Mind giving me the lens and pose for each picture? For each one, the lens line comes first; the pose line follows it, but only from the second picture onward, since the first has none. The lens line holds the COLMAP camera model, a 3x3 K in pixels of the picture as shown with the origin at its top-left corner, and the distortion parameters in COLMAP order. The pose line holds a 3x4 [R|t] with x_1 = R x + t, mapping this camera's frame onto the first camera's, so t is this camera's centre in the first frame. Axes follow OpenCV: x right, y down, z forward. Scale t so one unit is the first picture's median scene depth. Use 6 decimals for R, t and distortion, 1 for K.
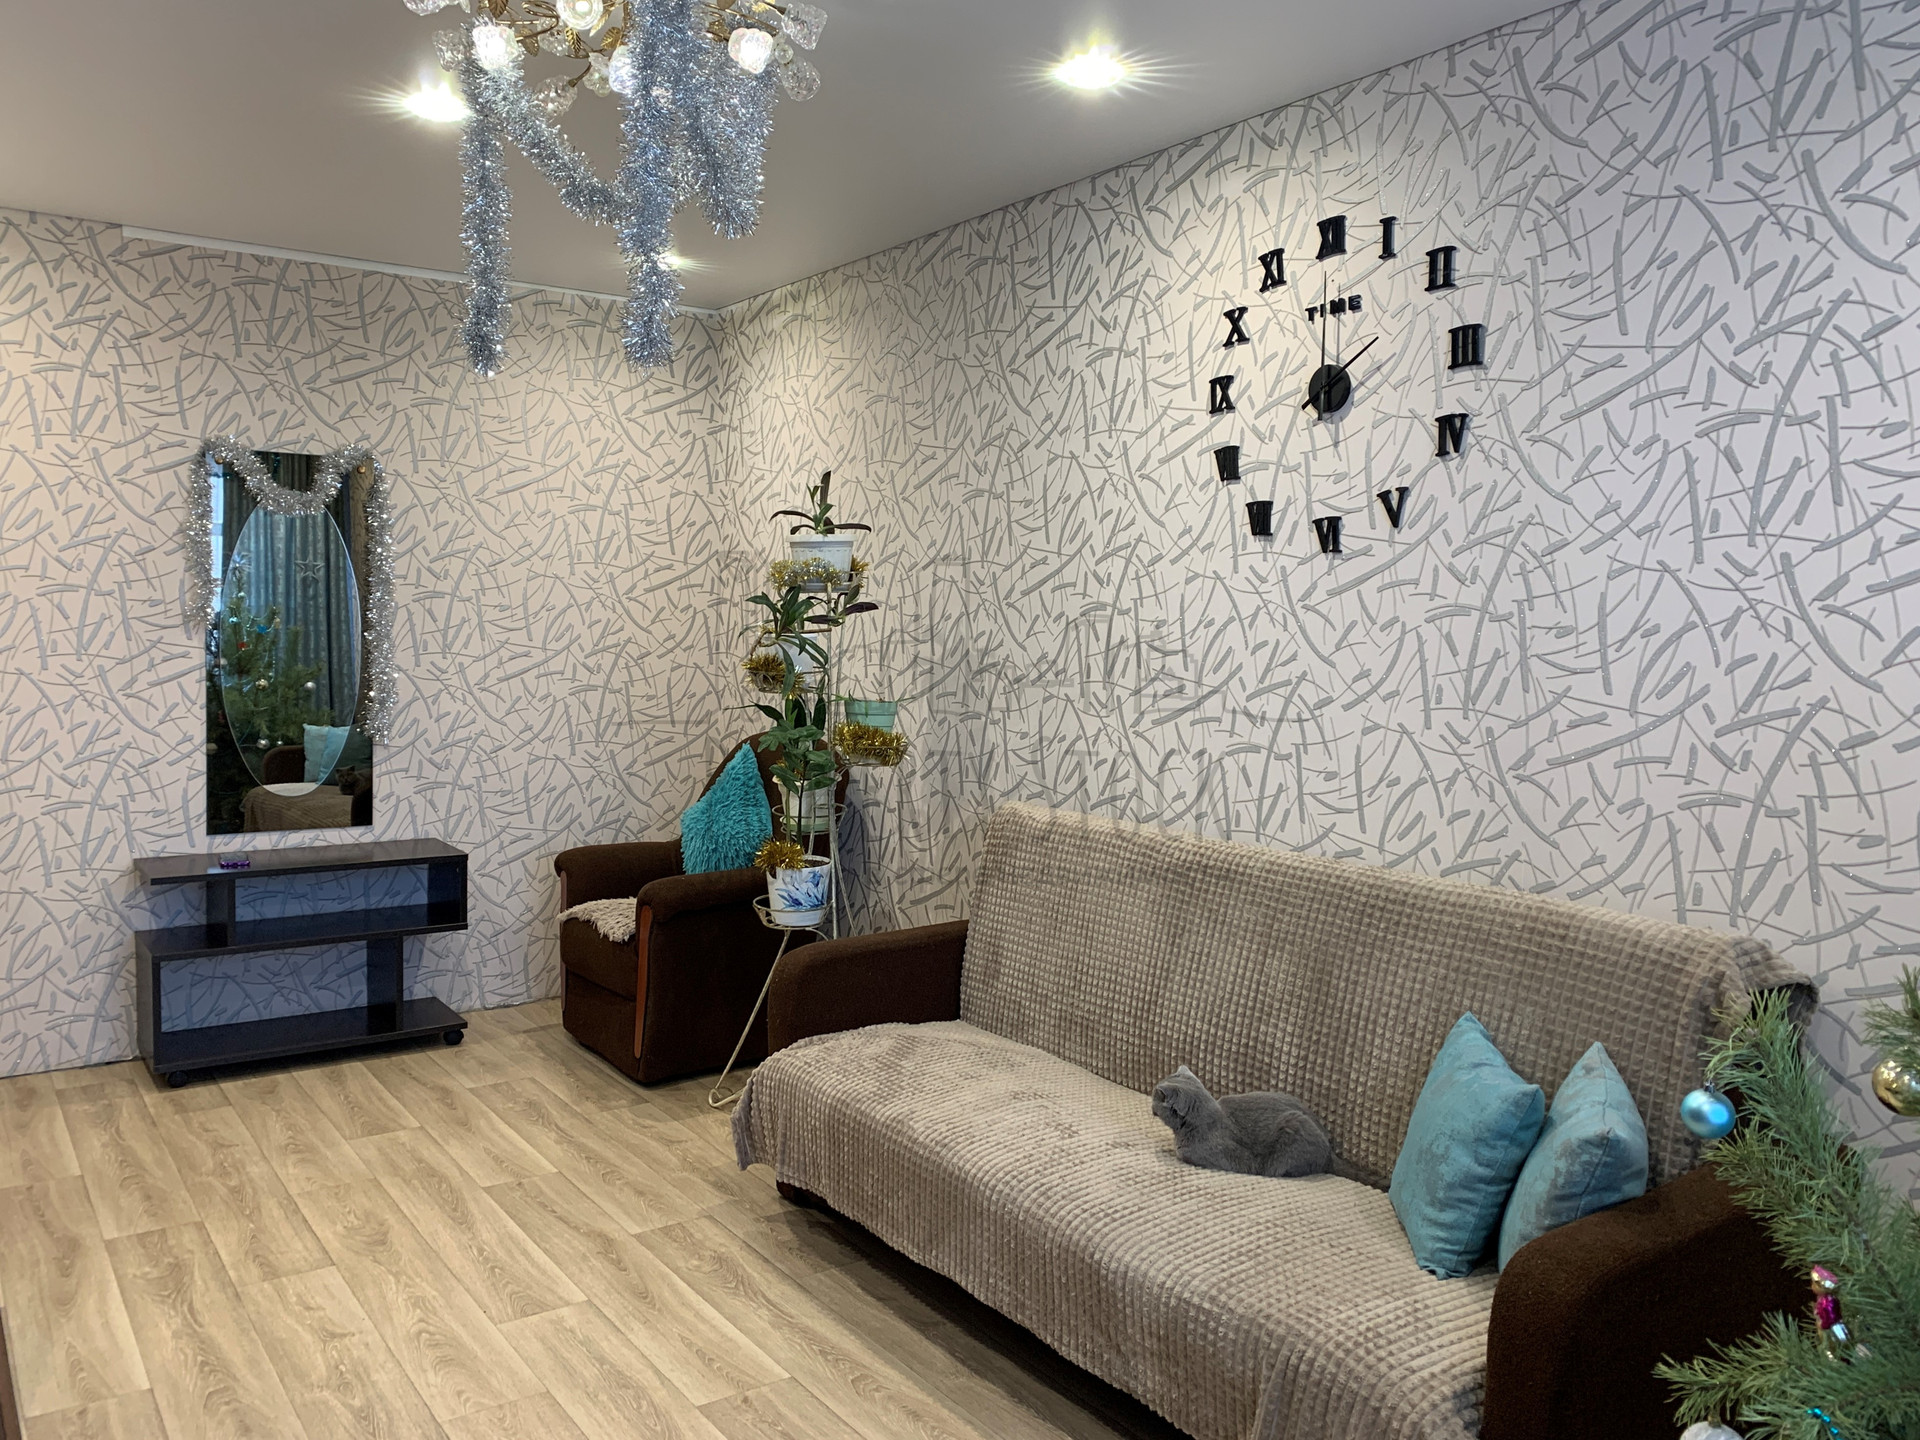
lens RADIAL K [[1503.4, 0, 950.4], [0, 1503.4, 710.9], [0, 0, 1]] dist [0.016899, -0.009391]
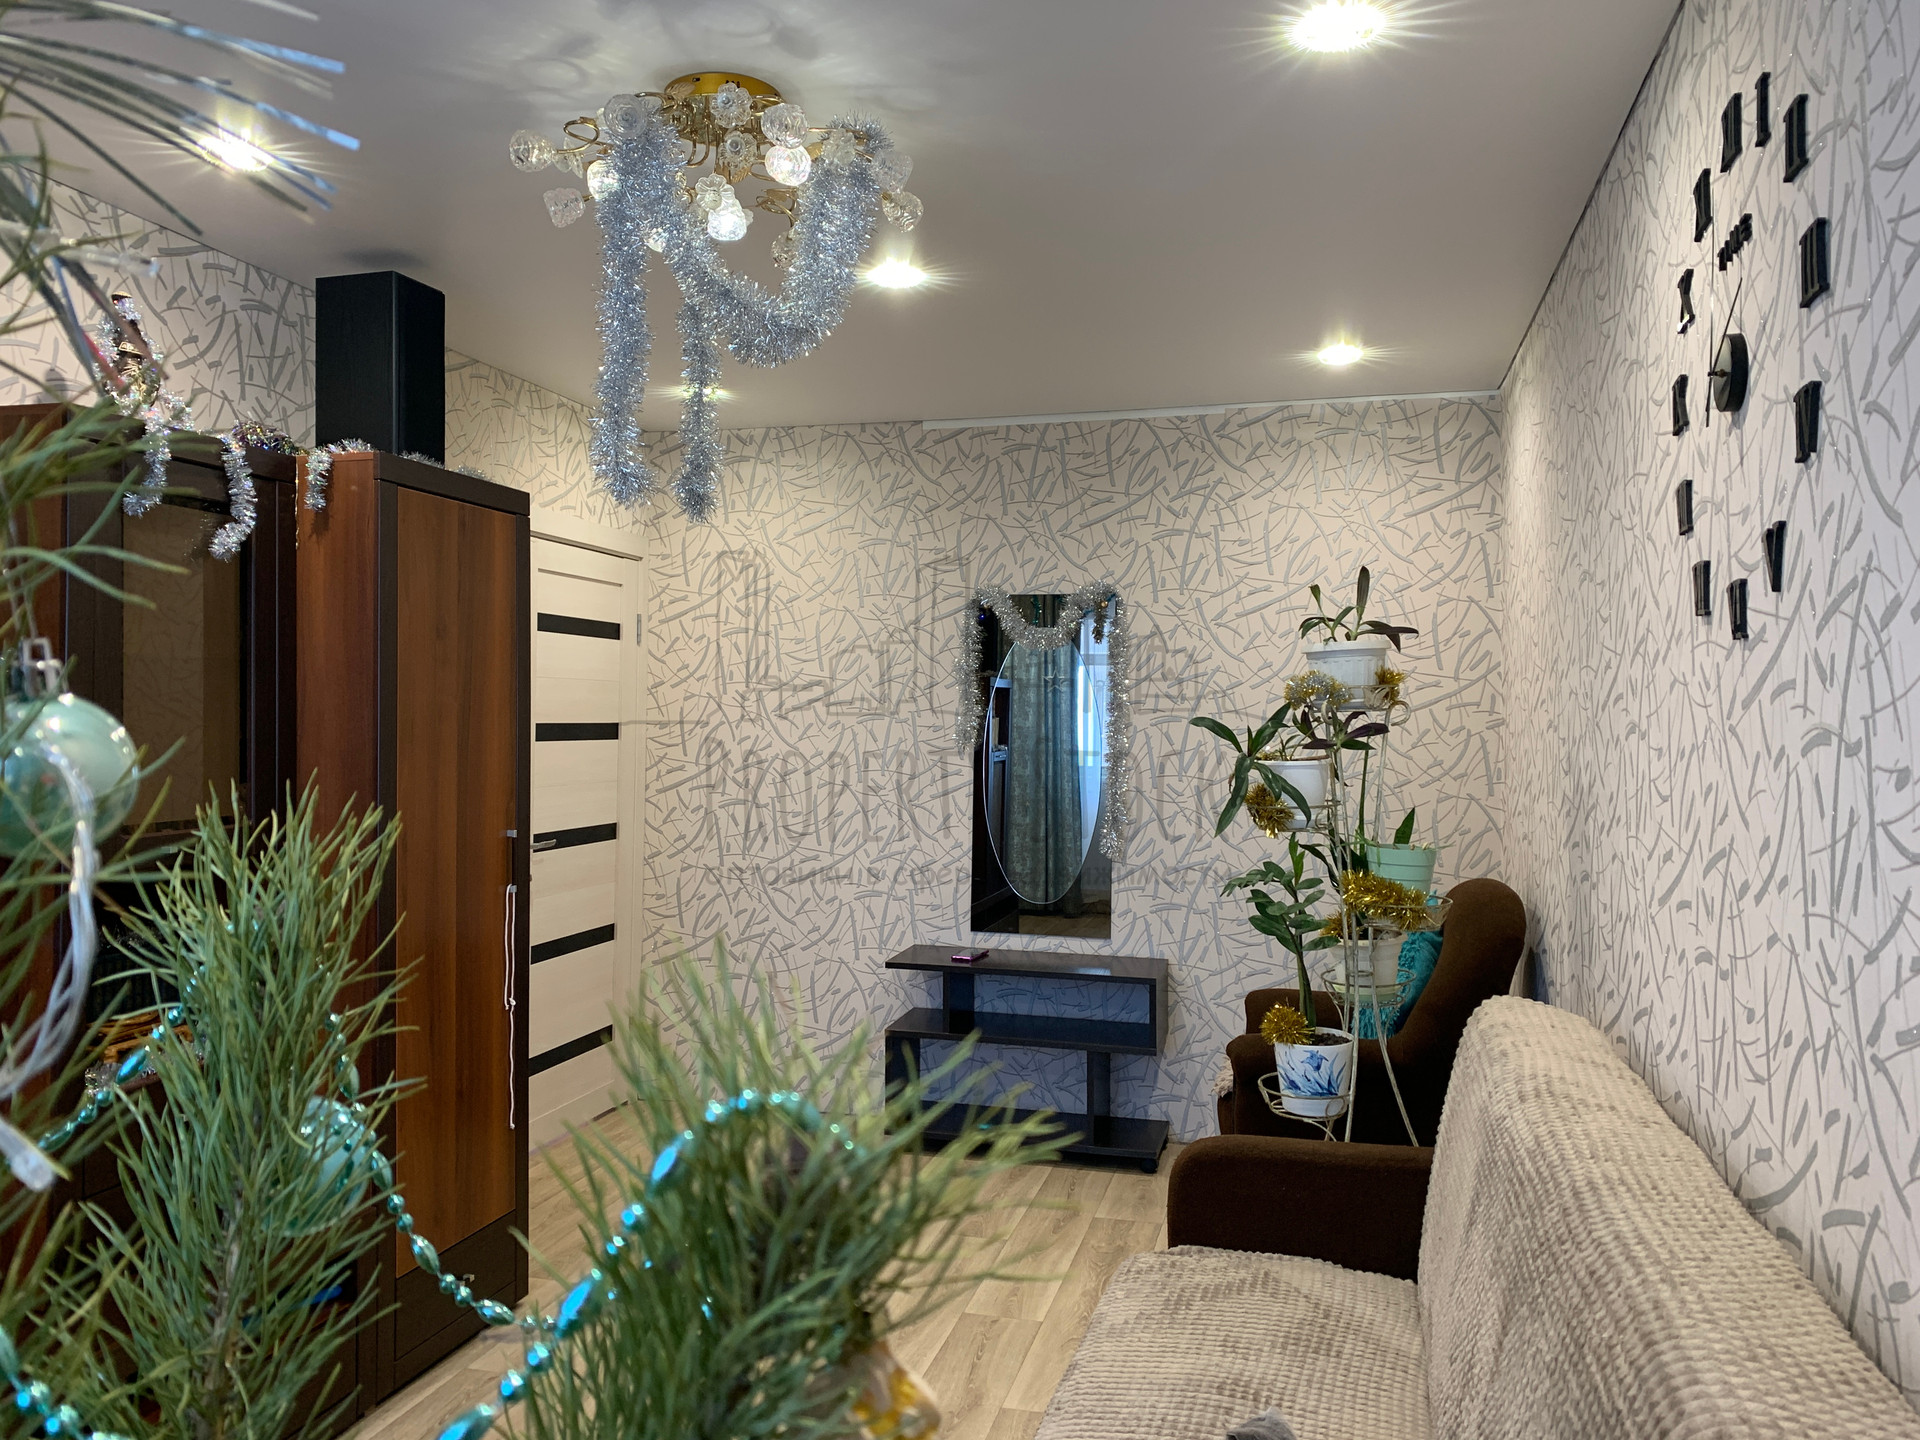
lens RADIAL K [[1465.8, 0, 938.2], [0, 1465.8, 685.5], [0, 0, 1]] dist [0.128227, -0.143279]
pose [[0.635522, -0.027557, -0.771591, 0.357133], [-0.047342, 0.996092, -0.074568, -0.018717], [0.770630, 0.083918, 0.631733, 0.262499]]
